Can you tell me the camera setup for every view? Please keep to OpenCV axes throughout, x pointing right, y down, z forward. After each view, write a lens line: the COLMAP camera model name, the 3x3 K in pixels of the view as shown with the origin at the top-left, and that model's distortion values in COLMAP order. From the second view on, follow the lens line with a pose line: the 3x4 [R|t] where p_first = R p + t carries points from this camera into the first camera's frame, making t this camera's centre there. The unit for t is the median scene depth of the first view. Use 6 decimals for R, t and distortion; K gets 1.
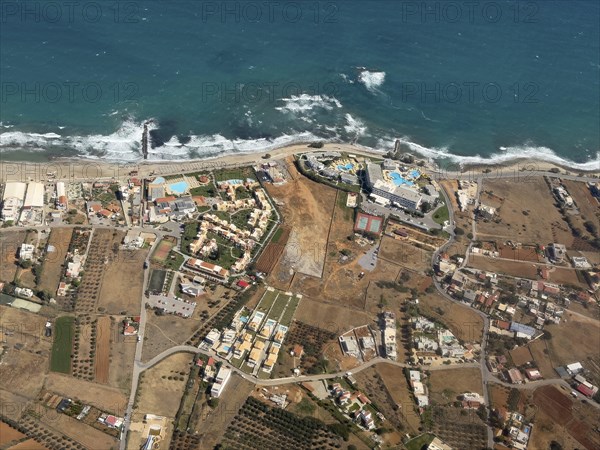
lens RADIAL K [[463.3, 0, 300.0], [0, 463.3, 225.0], [0, 0, 1]] dist [0.080485, -0.009028]
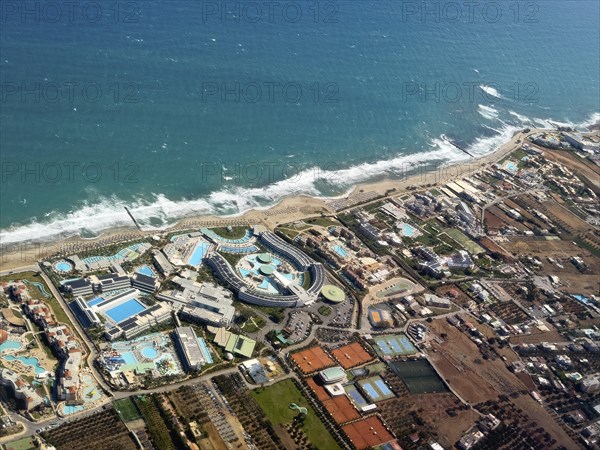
lens RADIAL K [[463.3, 0, 300.0], [0, 463.3, 225.0], [0, 0, 1]] dist [0.080485, -0.009028]
pose [[0.890137, -0.258170, 0.375506, -1.454632], [0.299914, 0.952309, -0.056211, -0.022340], [-0.343086, 0.162655, 0.925114, -0.109088]]
